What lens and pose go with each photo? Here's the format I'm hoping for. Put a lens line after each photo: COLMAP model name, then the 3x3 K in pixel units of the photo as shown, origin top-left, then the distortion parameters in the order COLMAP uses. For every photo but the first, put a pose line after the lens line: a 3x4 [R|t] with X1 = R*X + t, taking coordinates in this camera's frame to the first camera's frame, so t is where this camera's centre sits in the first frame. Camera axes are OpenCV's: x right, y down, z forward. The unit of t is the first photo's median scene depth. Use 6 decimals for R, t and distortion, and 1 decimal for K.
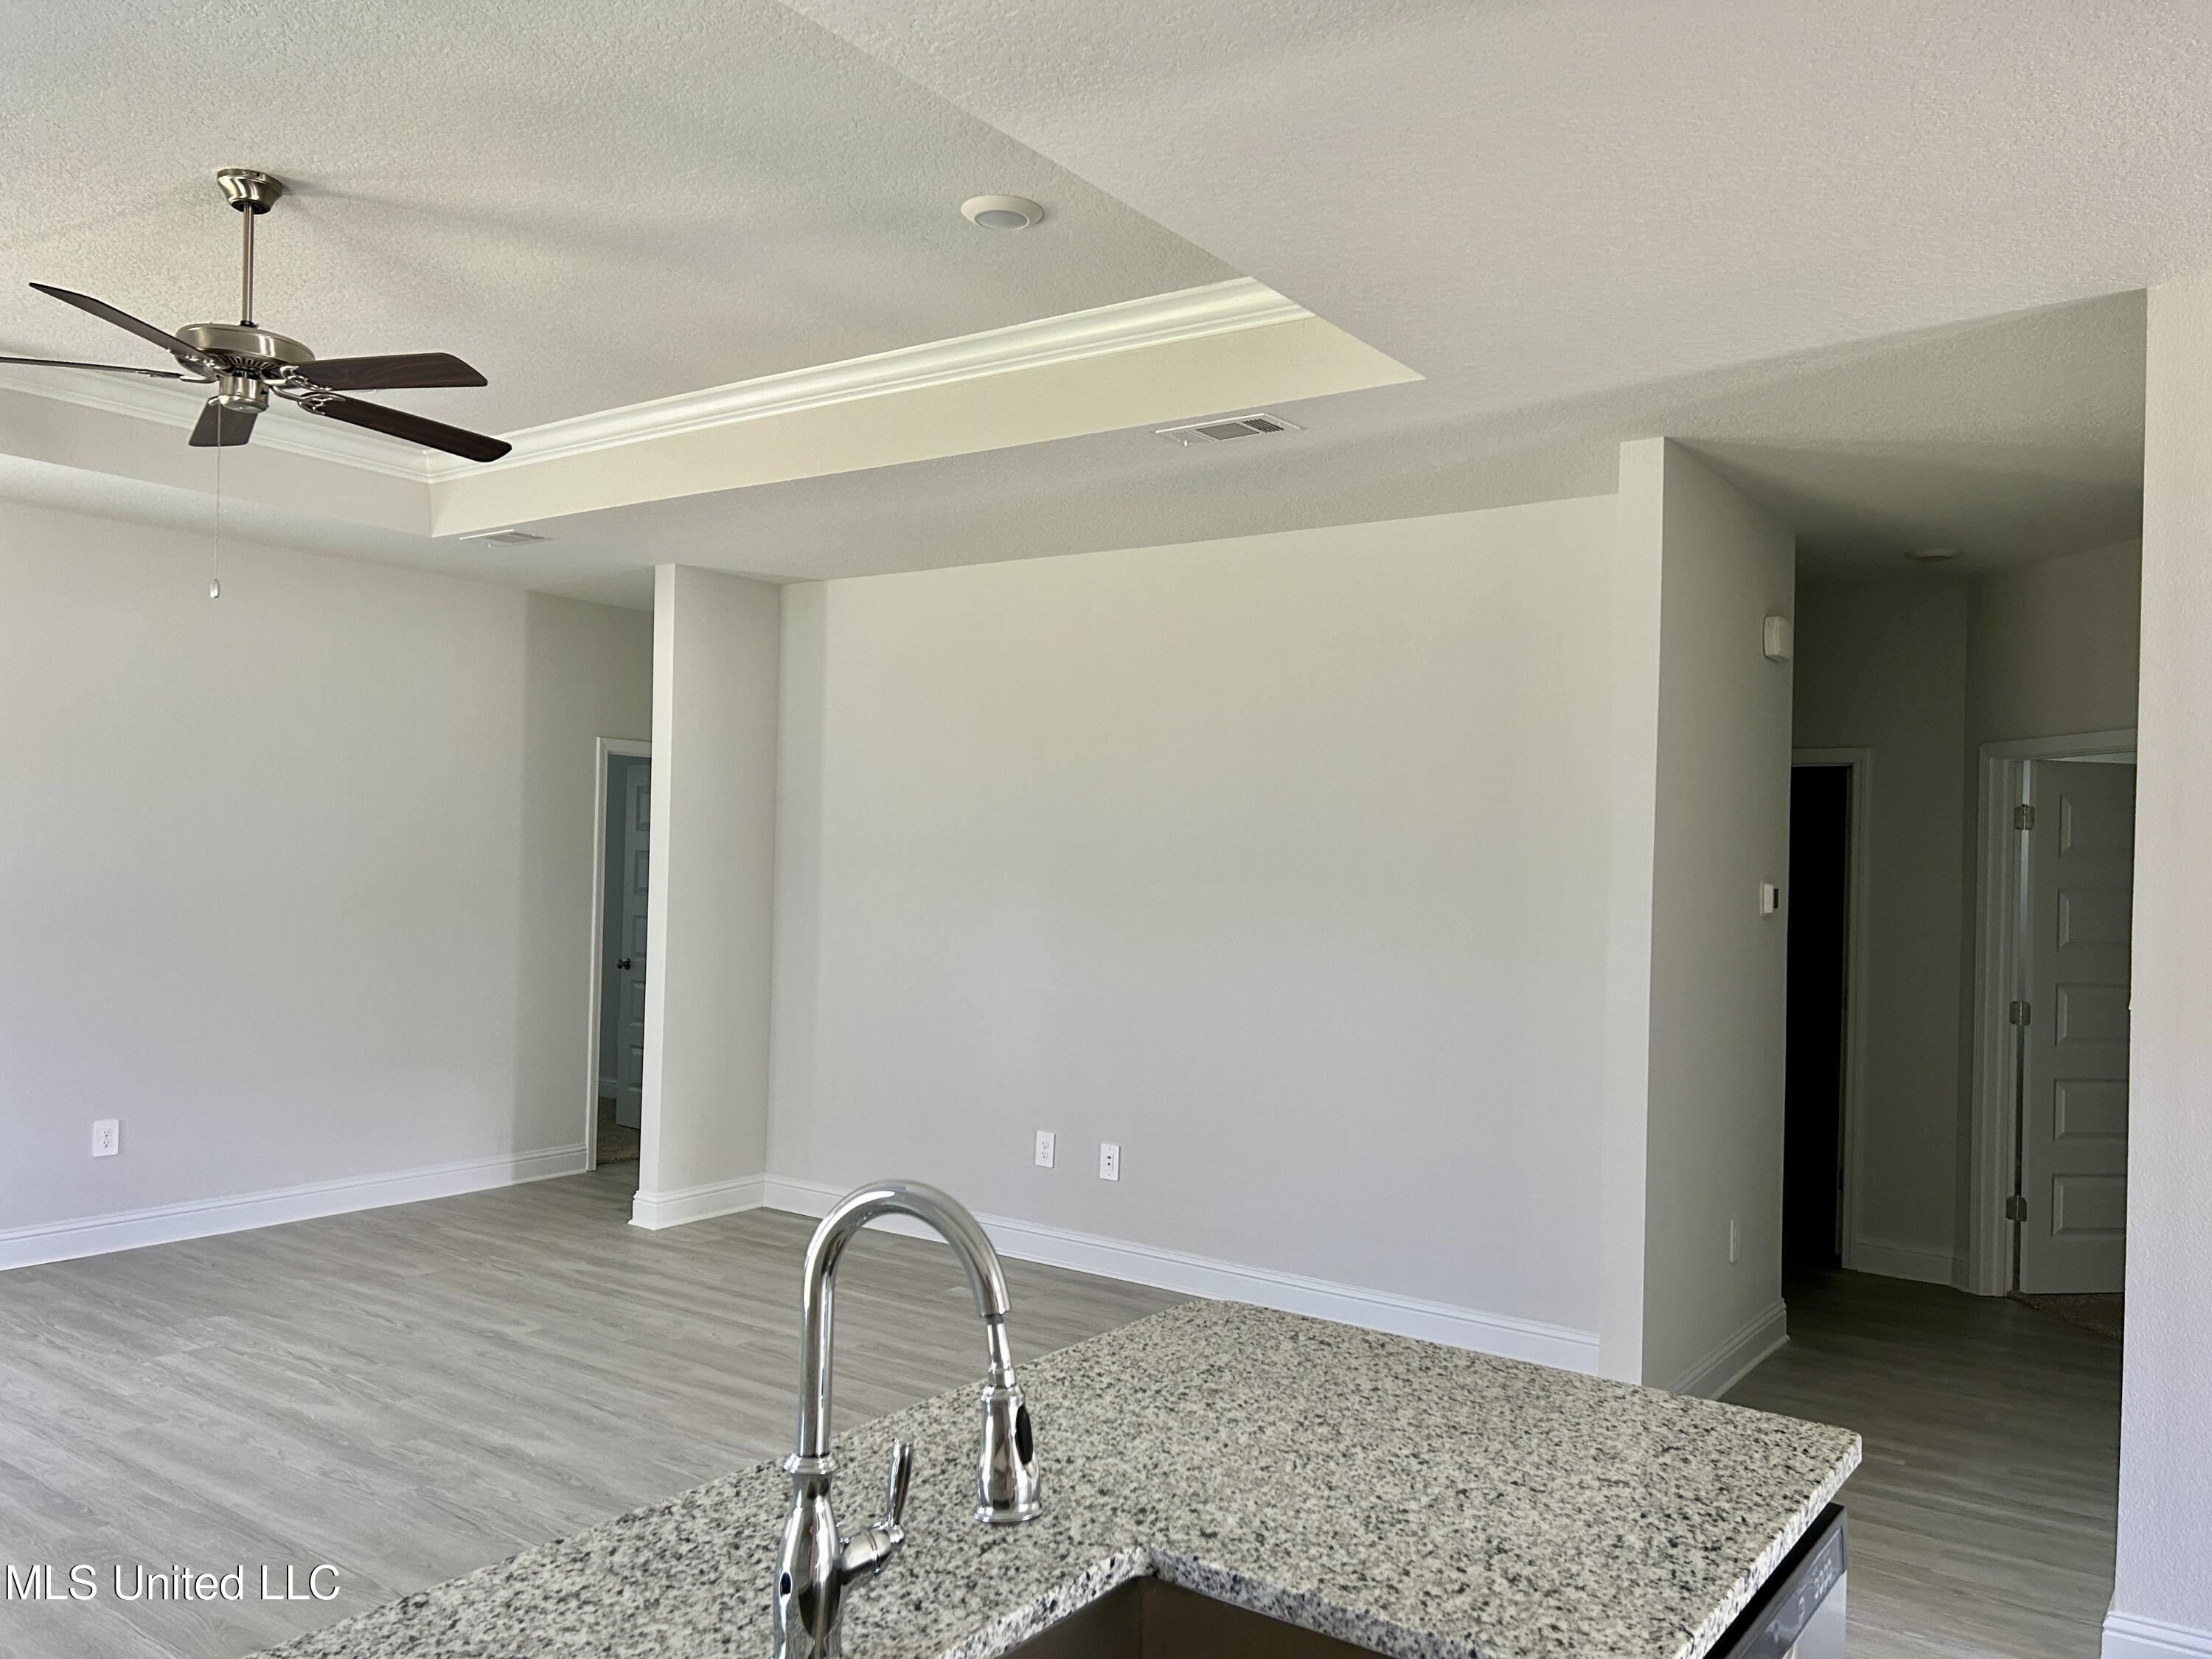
lens RADIAL K [[1671.9, 0, 1106.0], [0, 1671.9, 829.5], [0, 0, 1]] dist [0.032091, -0.002529]
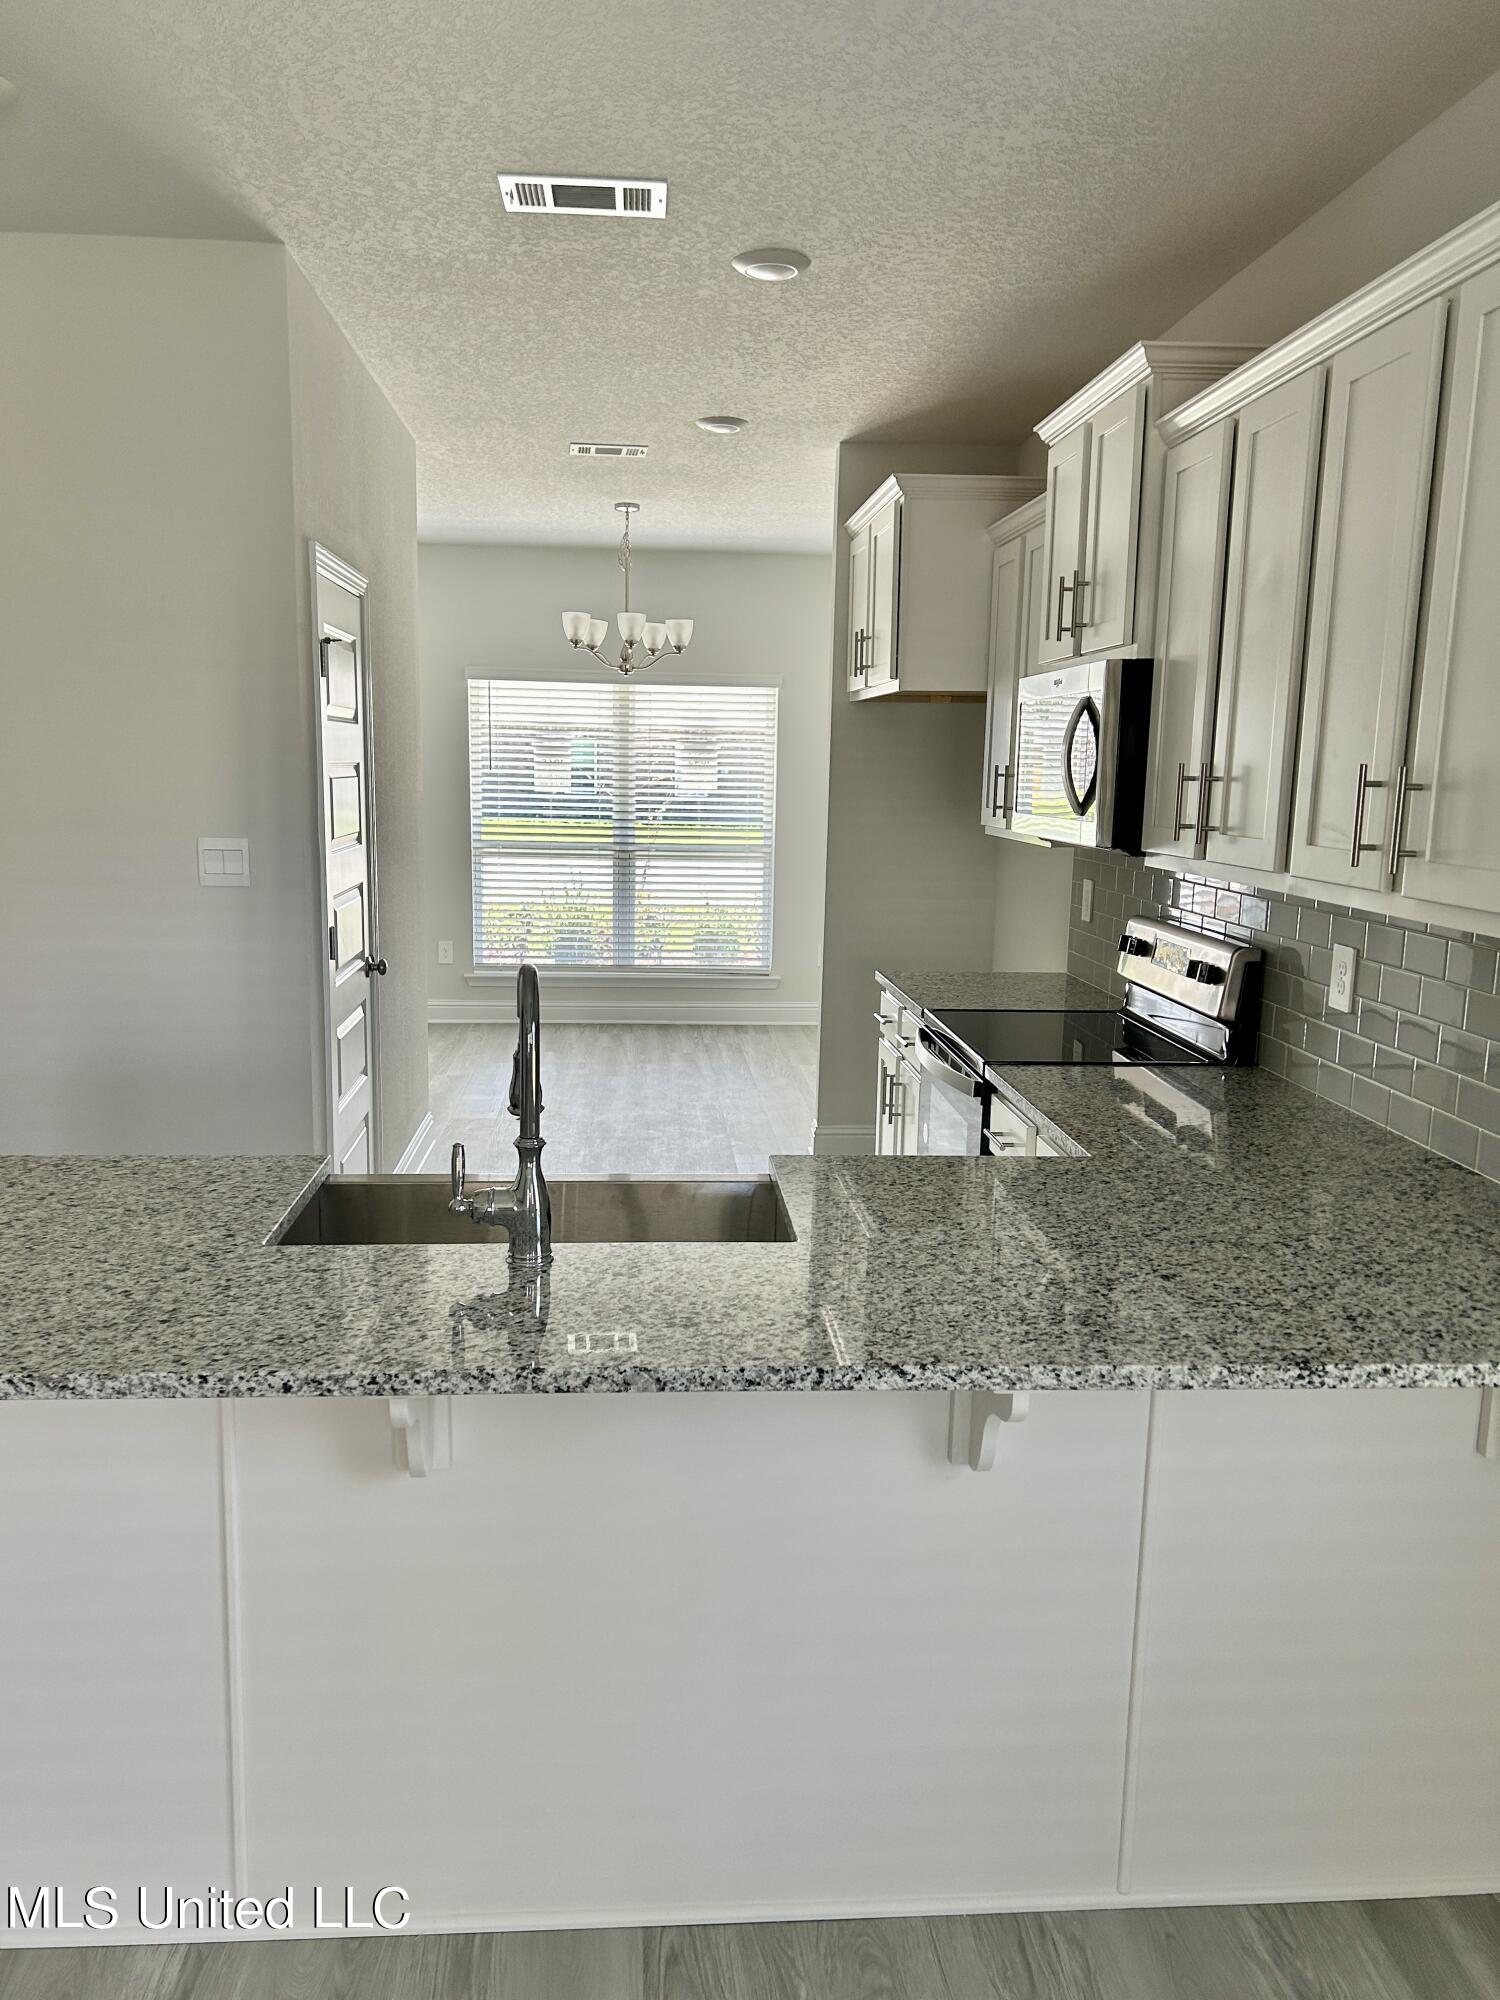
lens RADIAL K [[1486.0, 0, 748.3], [0, 1486.0, 1025.8], [0, 0, 1]] dist [0.098737, -0.193753]
pose [[-0.645234, -0.173068, 0.744124, -0.386692], [-0.053567, 0.981855, 0.181912, -0.007018], [-0.762105, 0.077515, -0.642796, 0.490015]]
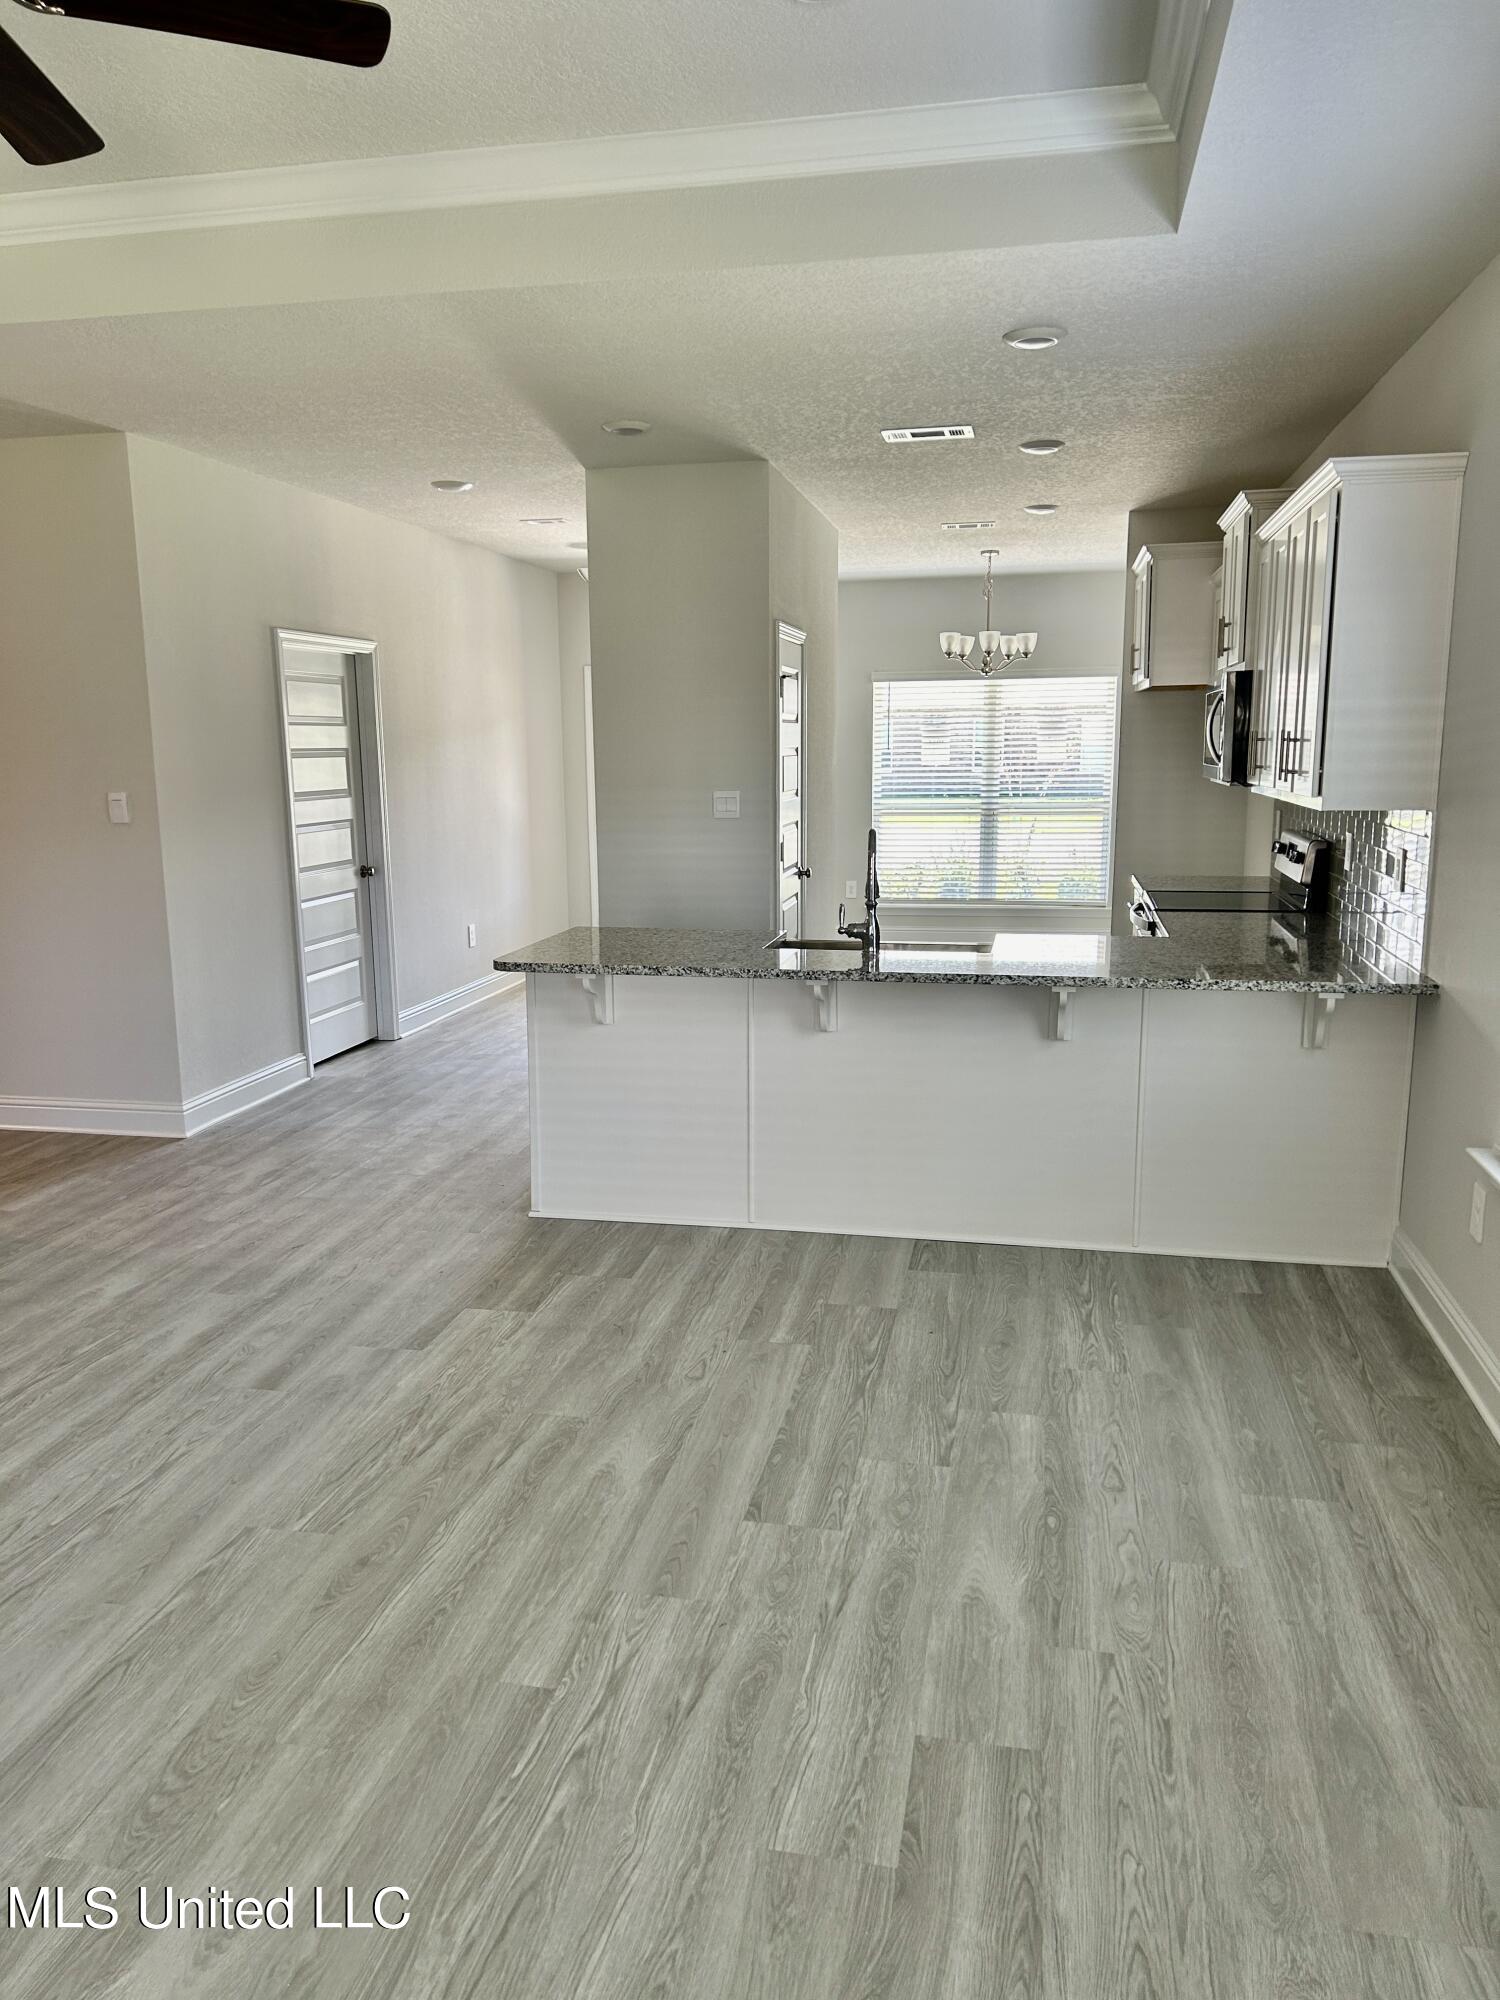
lens RADIAL K [[1486.0, 0, 748.3], [0, 1486.0, 1025.8], [0, 0, 1]] dist [0.098737, -0.193753]
pose [[-0.416582, -0.194491, 0.888050, -0.893568], [-0.021514, 0.978683, 0.204249, -0.016204], [-0.908843, 0.065981, -0.411886, 0.754718]]
